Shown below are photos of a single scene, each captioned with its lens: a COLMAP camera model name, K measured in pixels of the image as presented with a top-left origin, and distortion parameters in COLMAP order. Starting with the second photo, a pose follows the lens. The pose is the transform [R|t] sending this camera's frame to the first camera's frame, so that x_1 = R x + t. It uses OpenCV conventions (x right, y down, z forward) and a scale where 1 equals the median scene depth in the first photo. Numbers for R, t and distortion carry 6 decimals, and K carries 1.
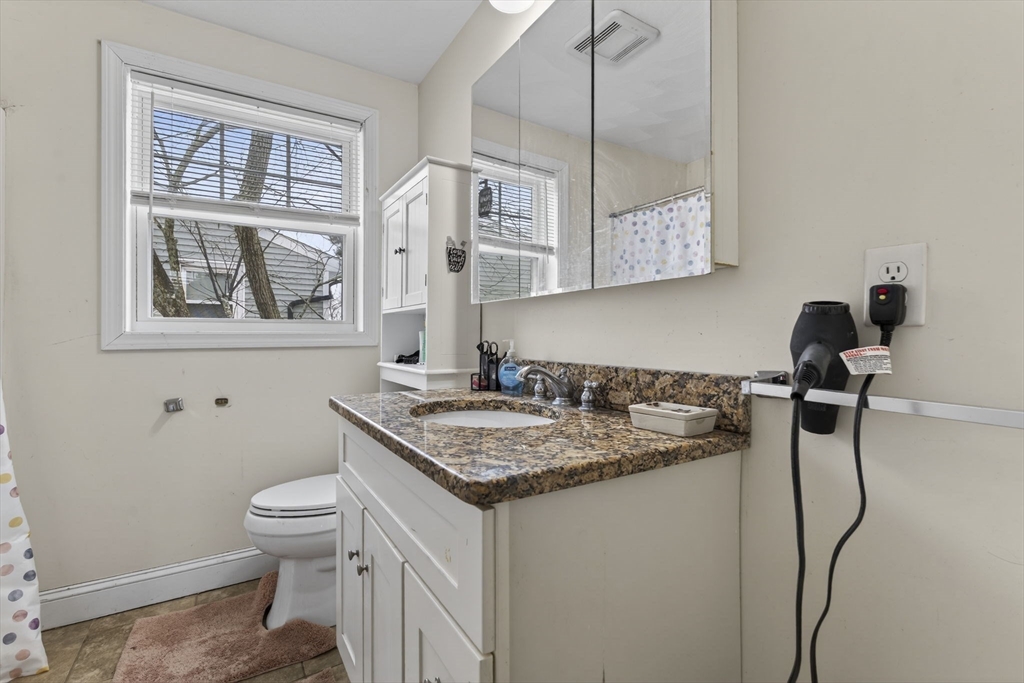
lens RADIAL K [[454.9, 0, 513.9], [0, 454.9, 336.5], [0, 0, 1]] dist [0.000838, -0.000268]
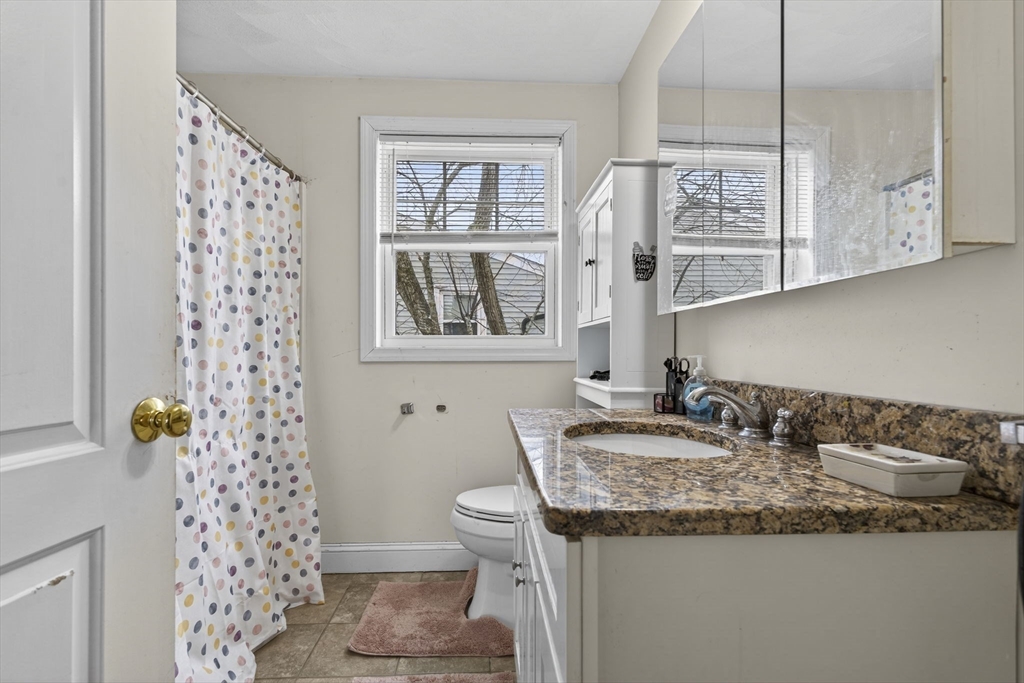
lens RADIAL K [[480.7, 0, 506.1], [0, 480.7, 351.6], [0, 0, 1]] dist [0.002164, -0.000510]
pose [[0.874550, 0.002207, -0.484931, 0.103428], [-0.002030, 0.999998, 0.000890, -0.000645], [0.484931, 0.000206, 0.874552, 0.031730]]
